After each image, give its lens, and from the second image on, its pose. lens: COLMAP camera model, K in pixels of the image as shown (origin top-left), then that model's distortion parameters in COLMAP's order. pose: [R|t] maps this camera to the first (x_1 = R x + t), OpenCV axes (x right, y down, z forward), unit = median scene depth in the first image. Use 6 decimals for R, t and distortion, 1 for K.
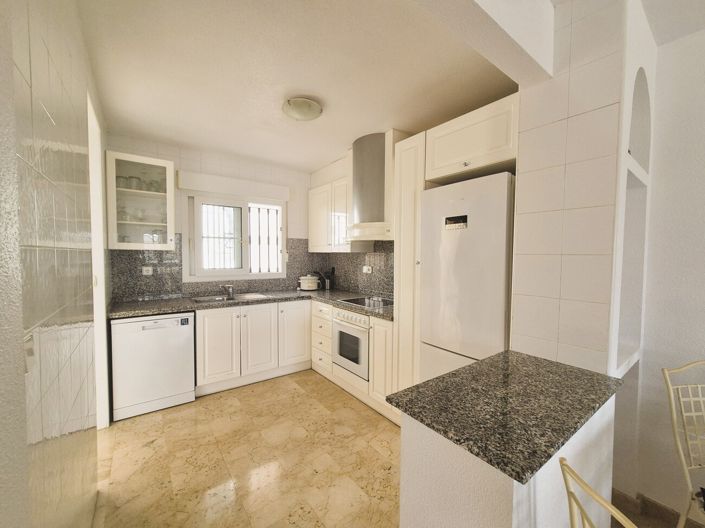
lens RADIAL K [[290.0, 0, 352.3], [0, 290.0, 266.0], [0, 0, 1]] dist [0.000534, 0.000149]
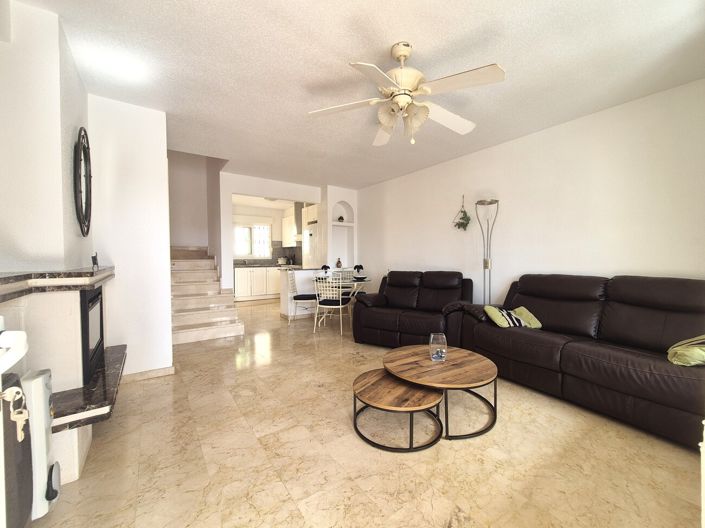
lens RADIAL K [[290.0, 0, 353.3], [0, 290.0, 262.6], [0, 0, 1]] dist [0.000534, 0.000149]
pose [[0.999259, -0.014641, -0.035598, 0.467232], [0.014165, 0.999807, -0.013586, 0.107297], [0.035790, 0.013072, 0.999274, -1.169255]]
